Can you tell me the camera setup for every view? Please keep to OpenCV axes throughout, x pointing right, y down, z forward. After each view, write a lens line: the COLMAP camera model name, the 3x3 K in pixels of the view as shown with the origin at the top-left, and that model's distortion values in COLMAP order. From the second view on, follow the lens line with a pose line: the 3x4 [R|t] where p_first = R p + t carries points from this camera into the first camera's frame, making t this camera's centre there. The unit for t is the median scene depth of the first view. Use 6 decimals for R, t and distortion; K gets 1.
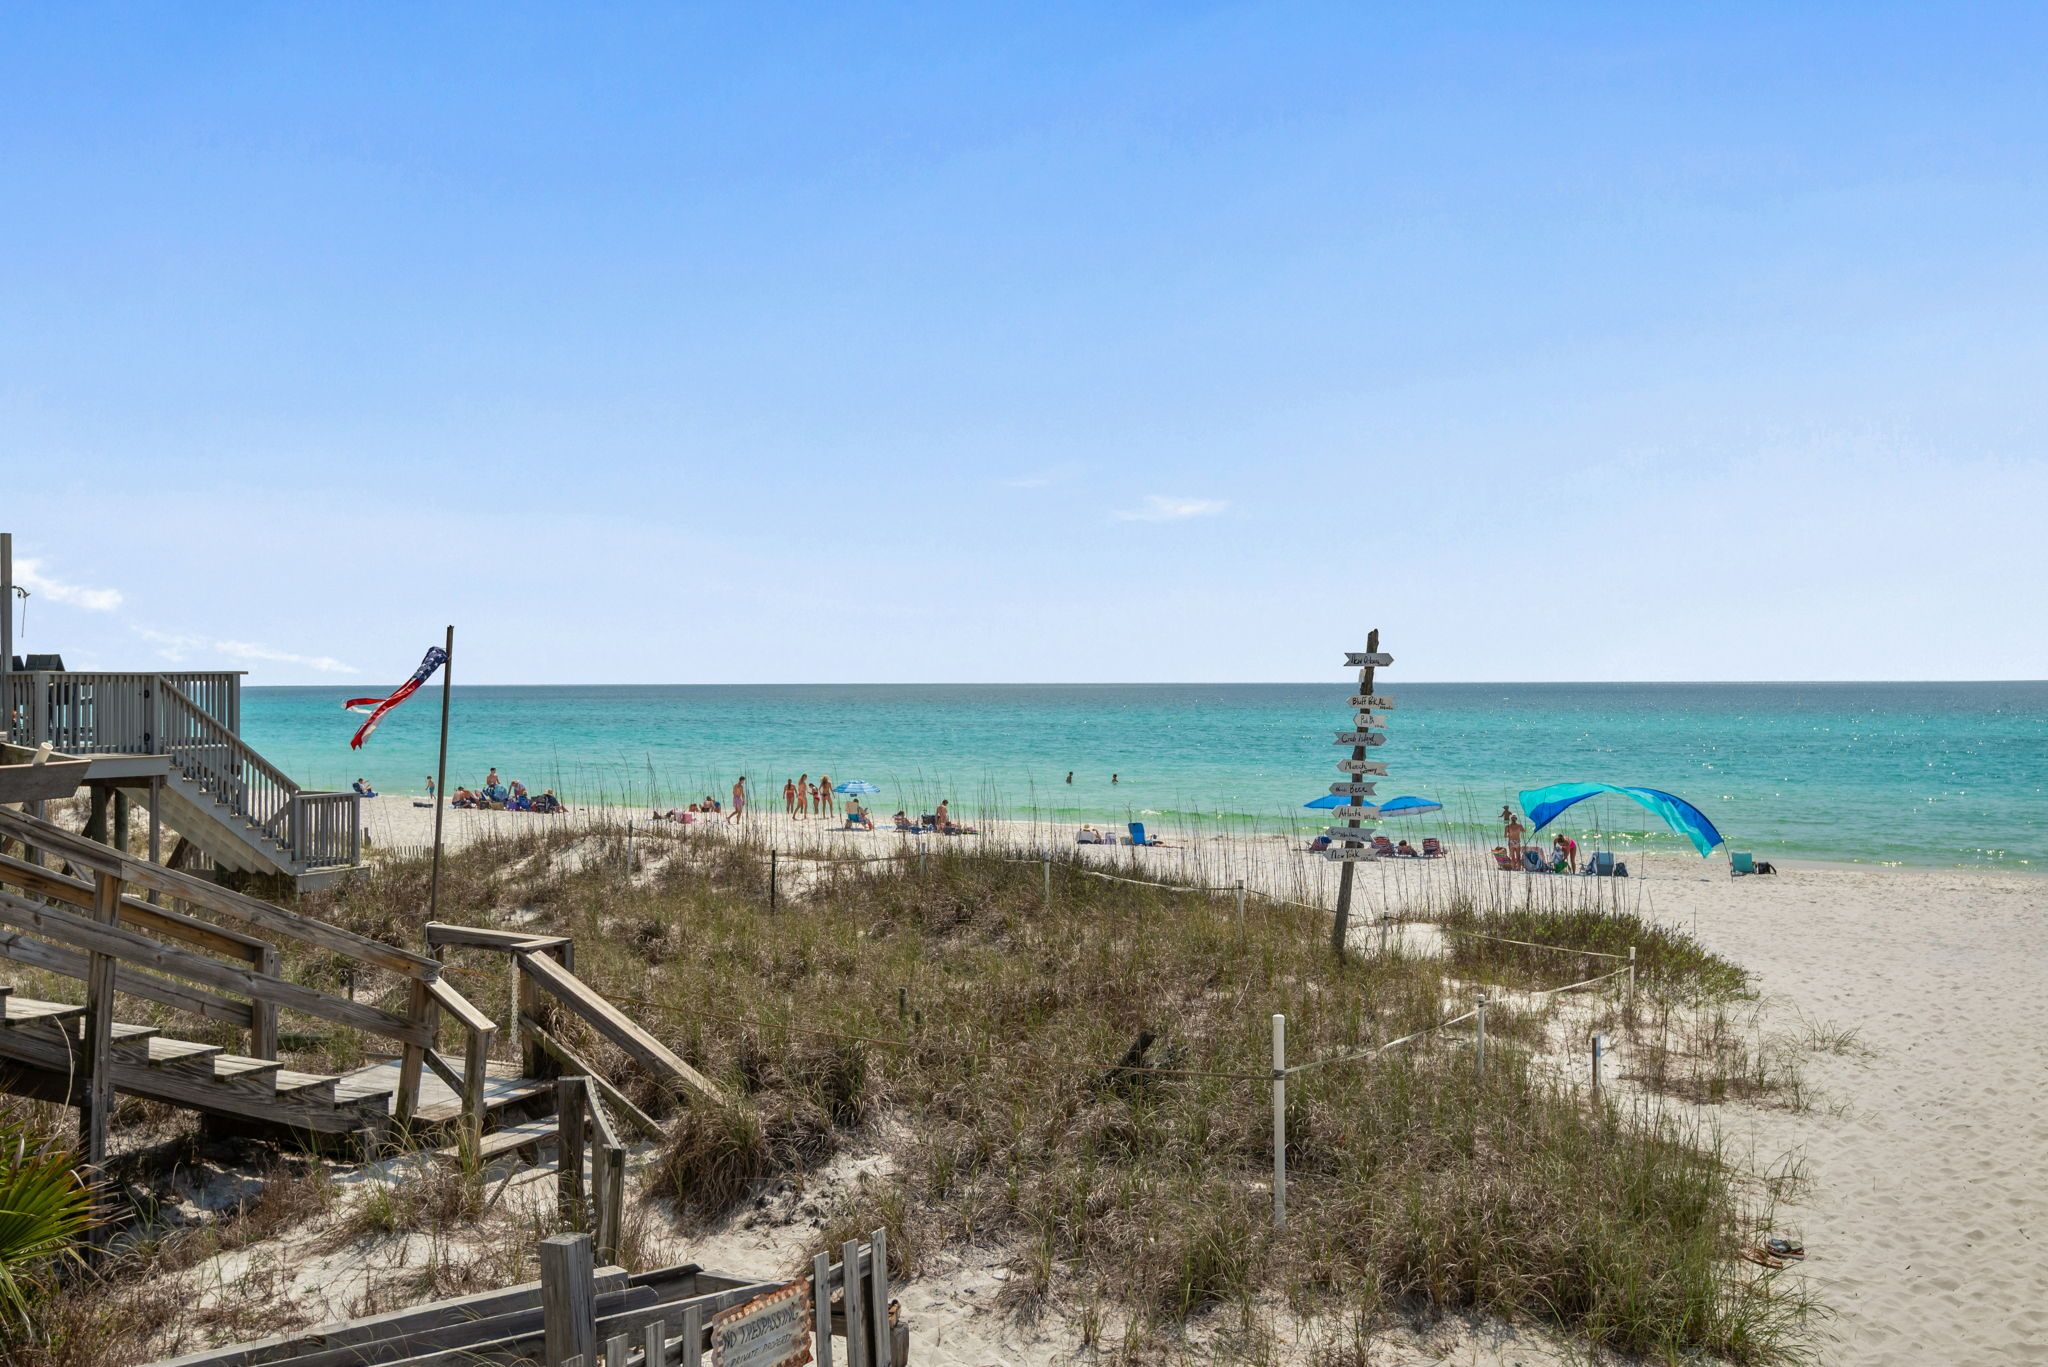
lens RADIAL K [[1983.3, 0, 1014.4], [0, 1983.3, 684.8], [0, 0, 1]] dist [0.033692, -0.026204]
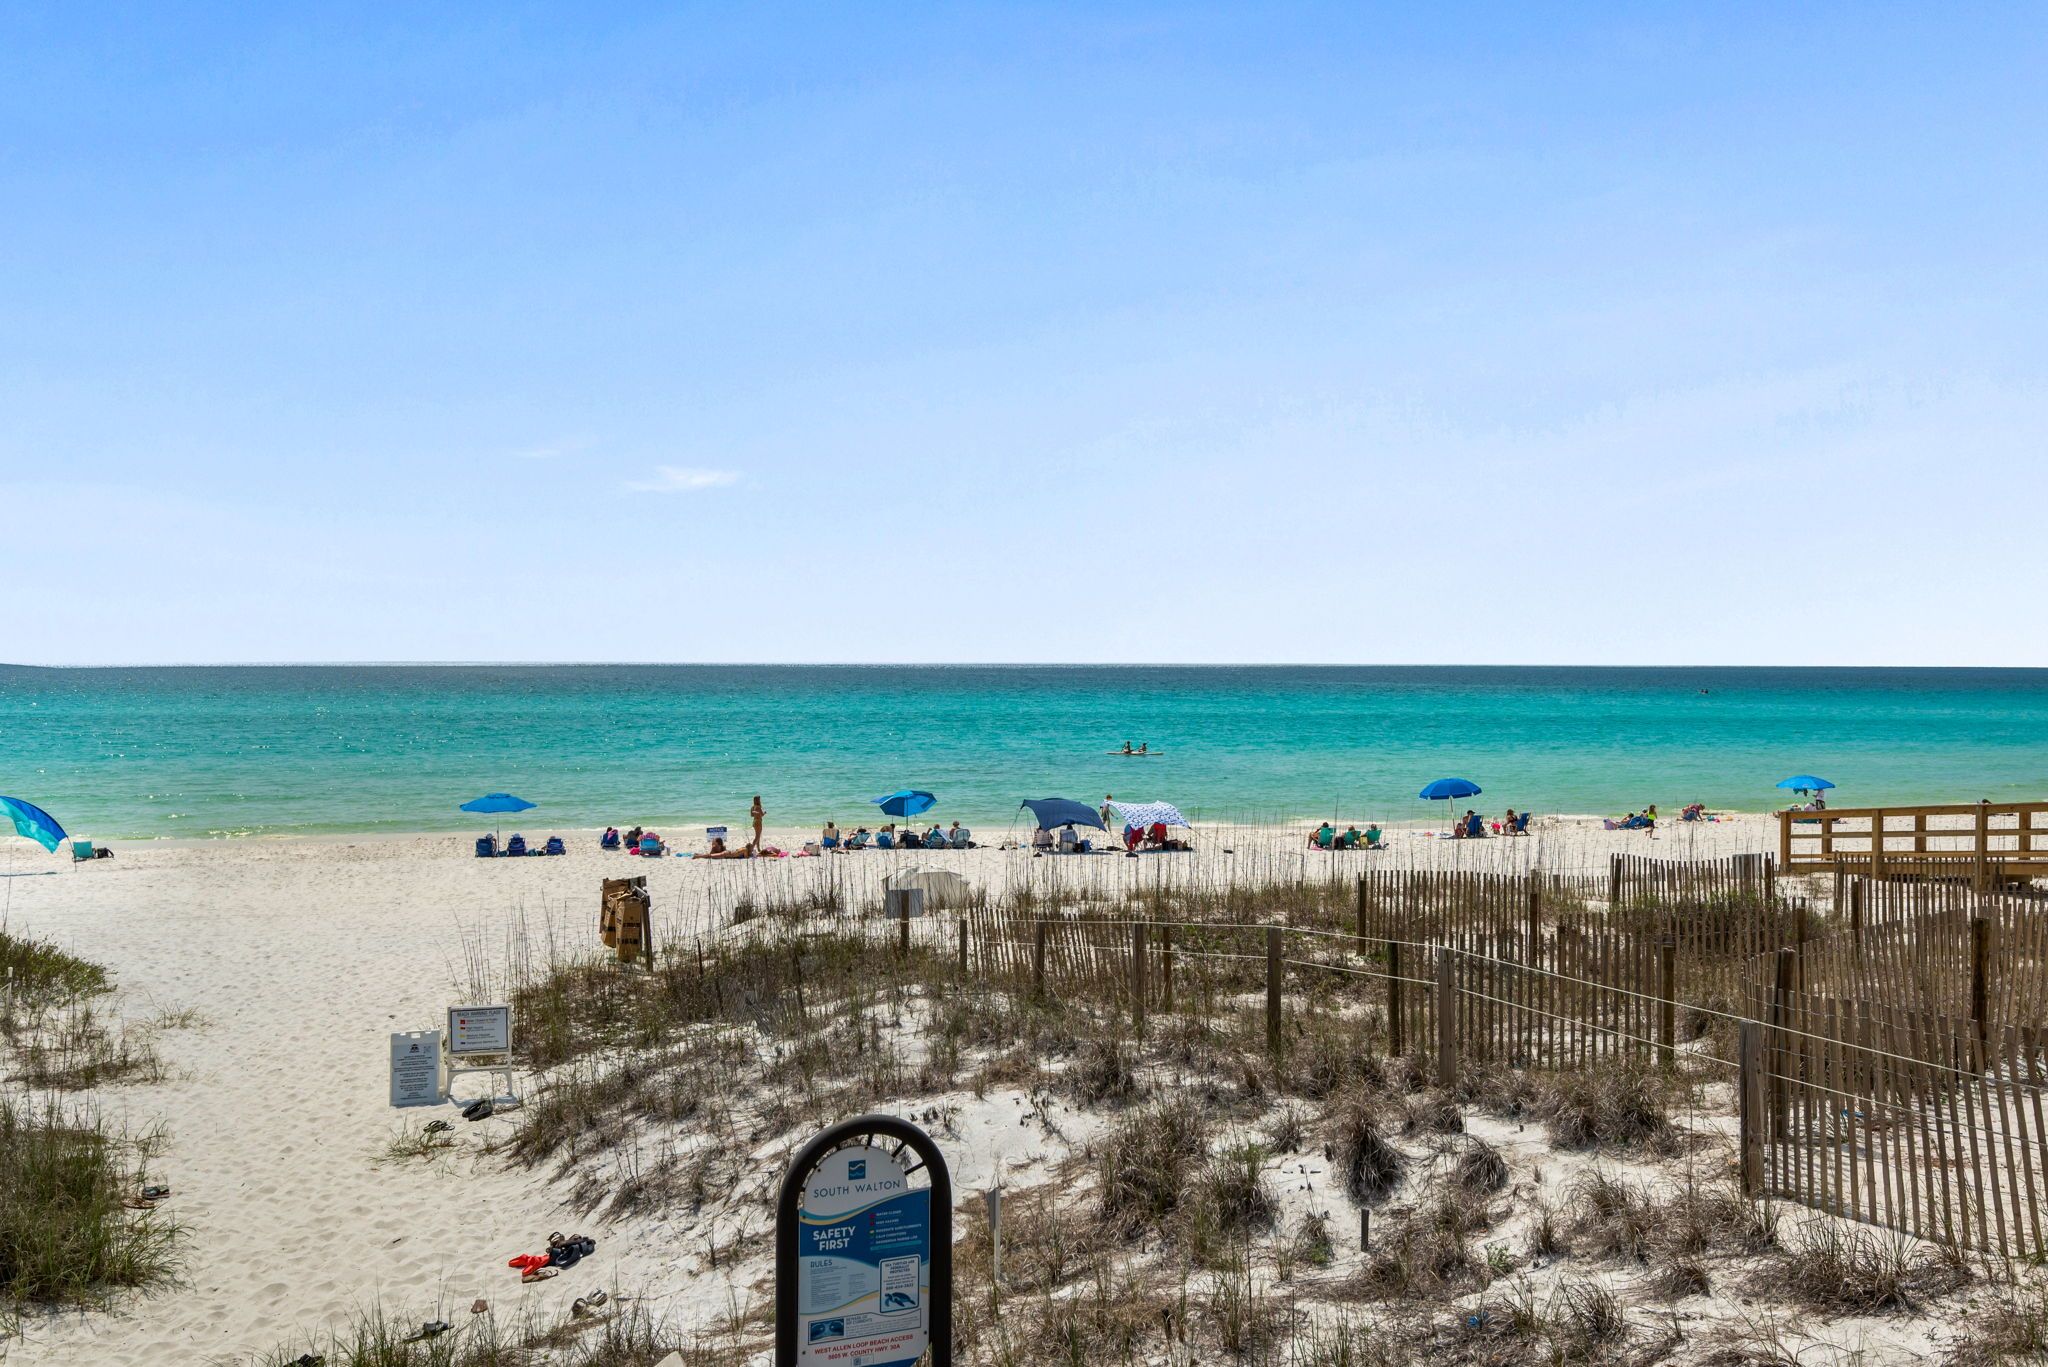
lens RADIAL K [[1621.7, 0, 983.3], [0, 1621.7, 713.6], [0, 0, 1]] dist [0.061557, -0.057254]
pose [[0.654467, -0.017349, 0.755892, -0.074111], [-0.001411, 0.999707, 0.024167, -0.060322], [-0.756089, -0.016884, 0.654251, -0.141256]]
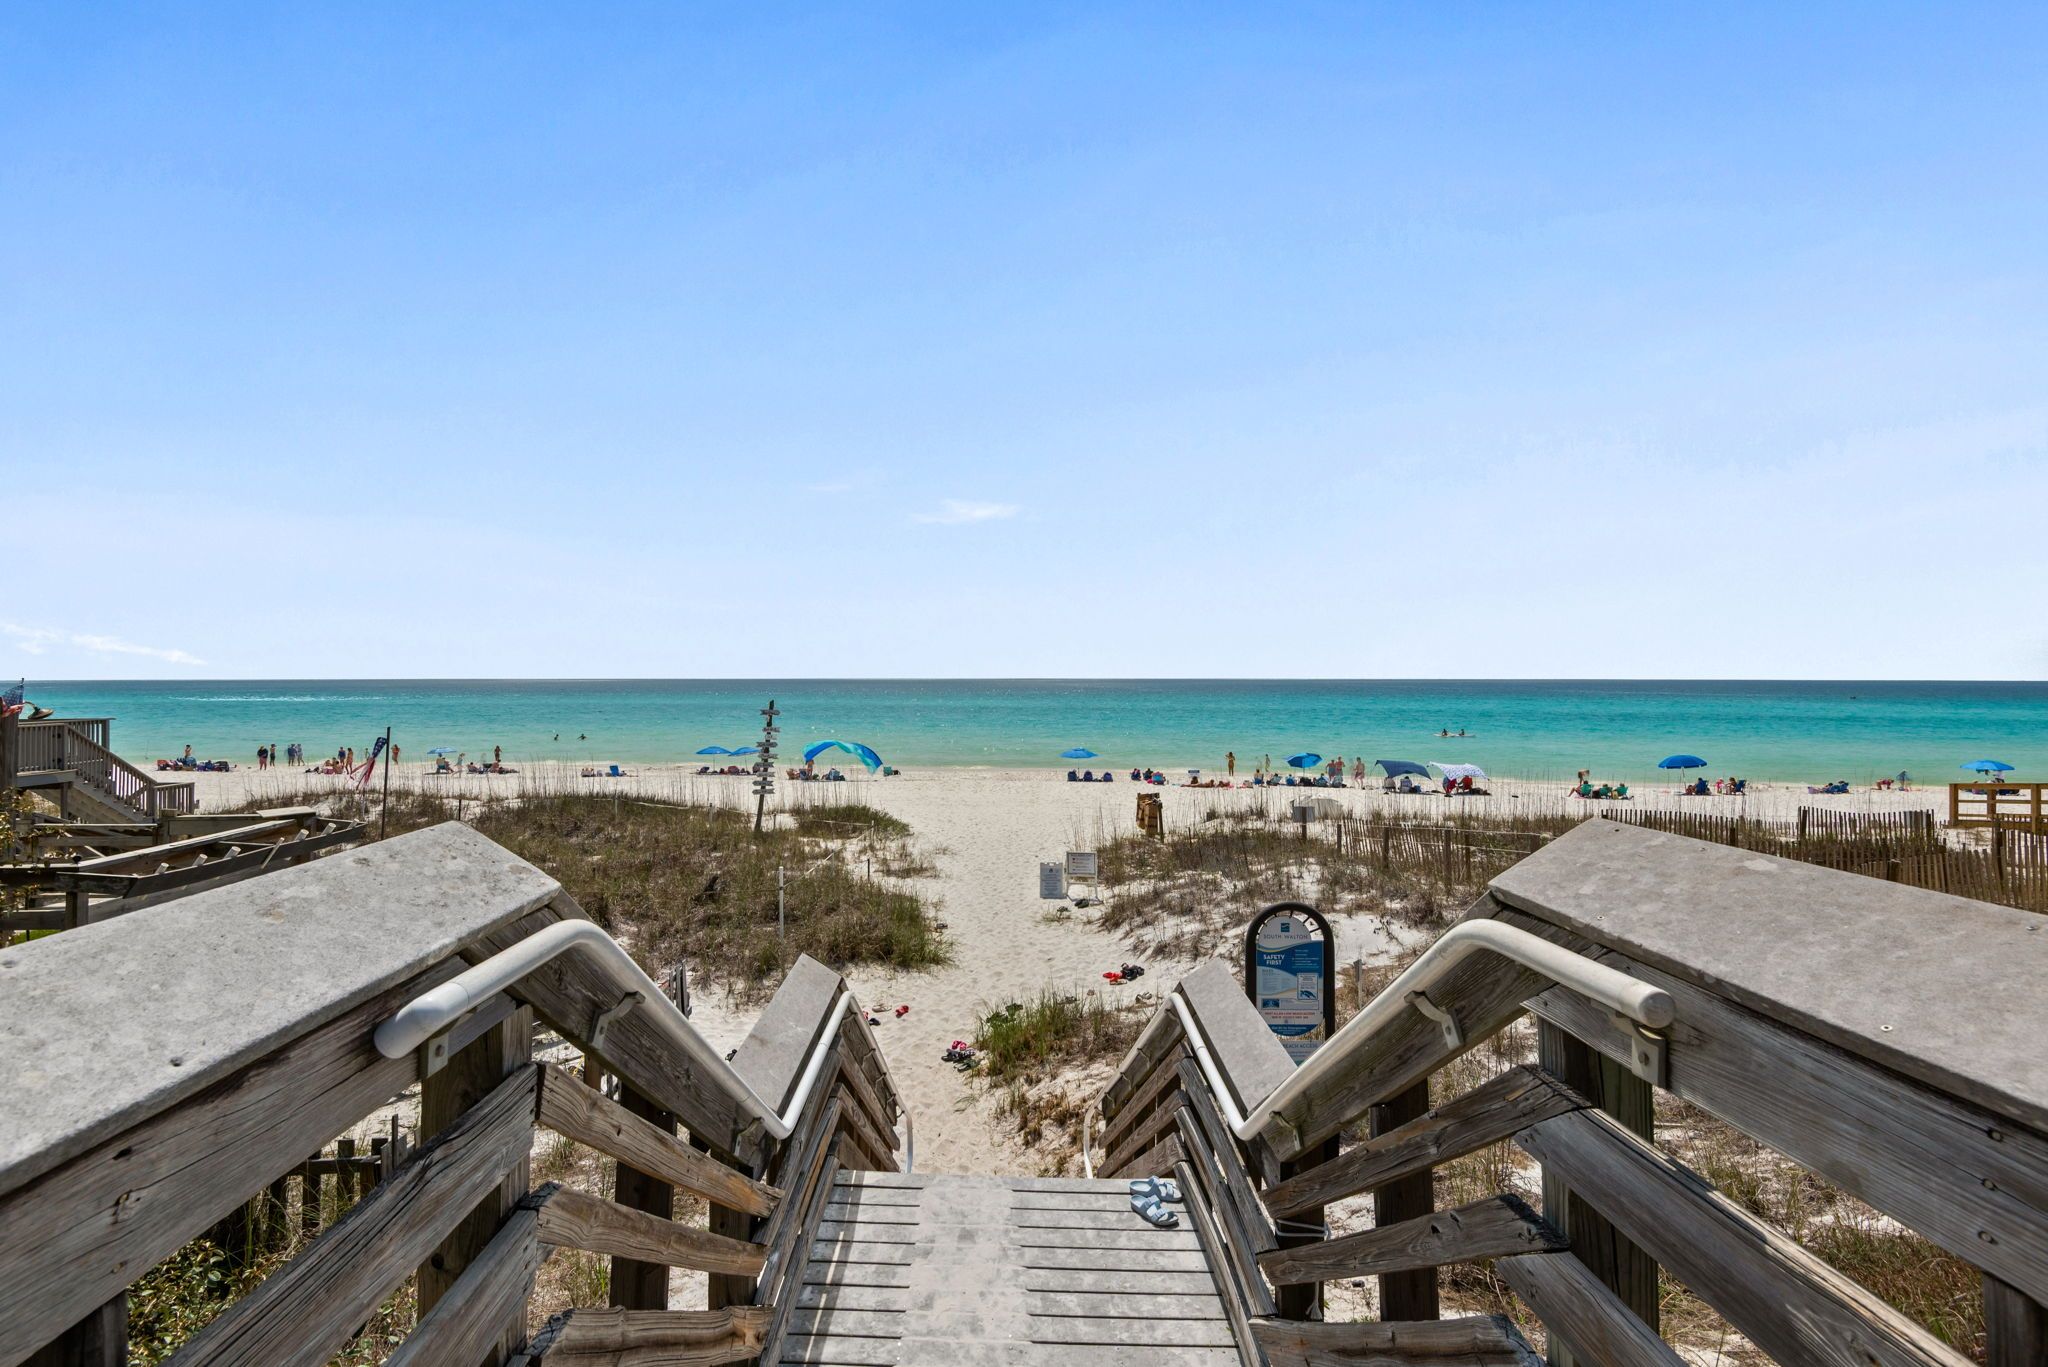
lens RADIAL K [[906.7, 0, 1024.0], [0, 906.7, 683.5], [0, 0, 1]] dist [0.045379, -0.000651]
pose [[0.871444, 0.003901, 0.490479, -0.132759], [-0.003519, 0.999992, -0.001702, -0.060618], [-0.490482, -0.000242, 0.871451, -0.192428]]
